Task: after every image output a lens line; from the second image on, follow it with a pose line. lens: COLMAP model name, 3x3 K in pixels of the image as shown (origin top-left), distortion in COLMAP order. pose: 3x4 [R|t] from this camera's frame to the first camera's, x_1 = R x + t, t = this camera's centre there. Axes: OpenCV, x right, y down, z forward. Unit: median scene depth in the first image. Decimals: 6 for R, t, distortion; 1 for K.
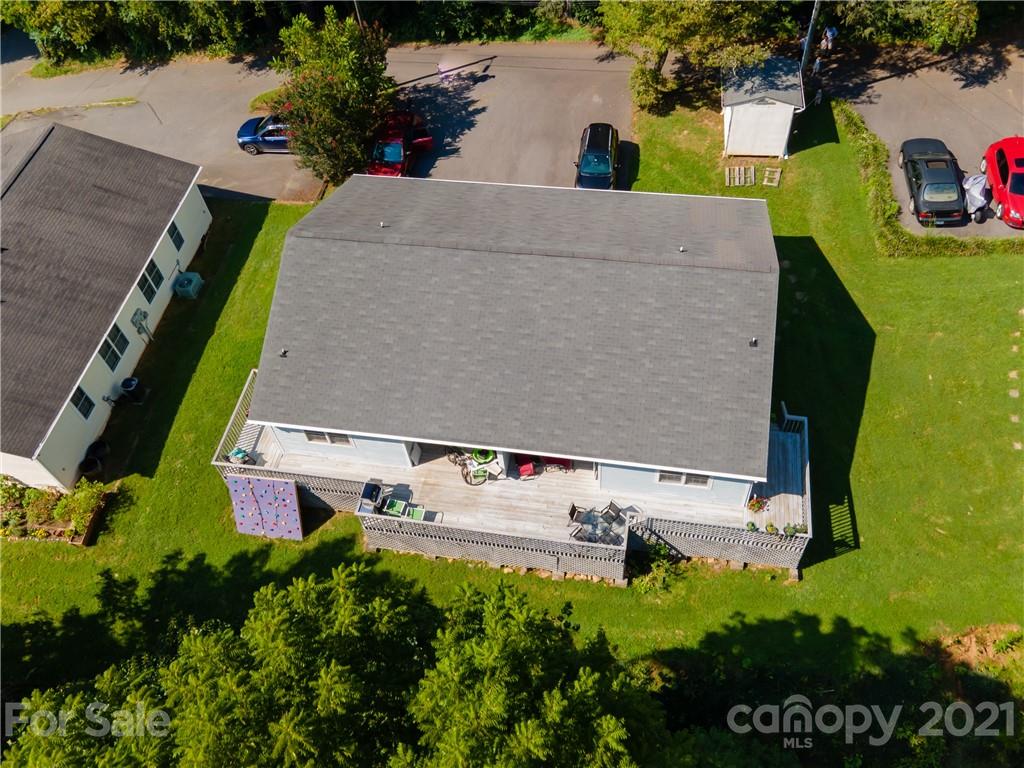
lens RADIAL K [[862.8, 0, 512.0], [0, 862.8, 384.0], [0, 0, 1]] dist [0.034216, 0.003930]
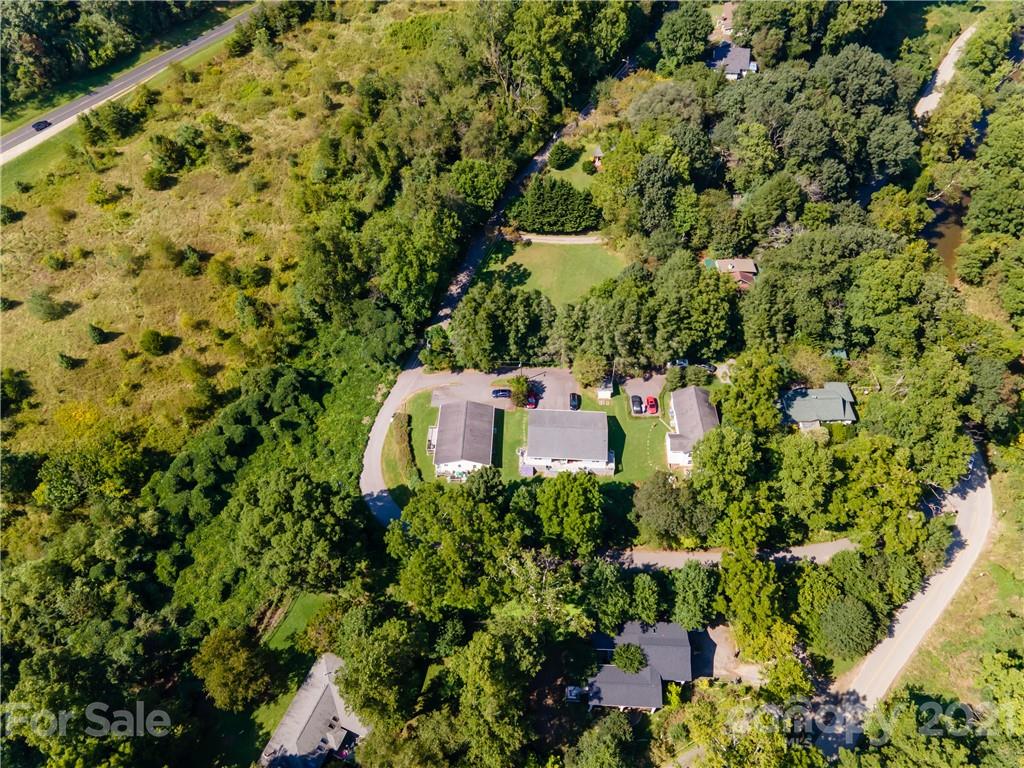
lens RADIAL K [[800.3, 0, 512.0], [0, 800.3, 384.0], [0, 0, 1]] dist [0.001749, 0.292829]
pose [[0.990793, -0.047809, 0.126661, -0.909043], [0.053333, 0.997752, -0.040588, -0.205675], [-0.124435, 0.046970, 0.991115, -3.857320]]
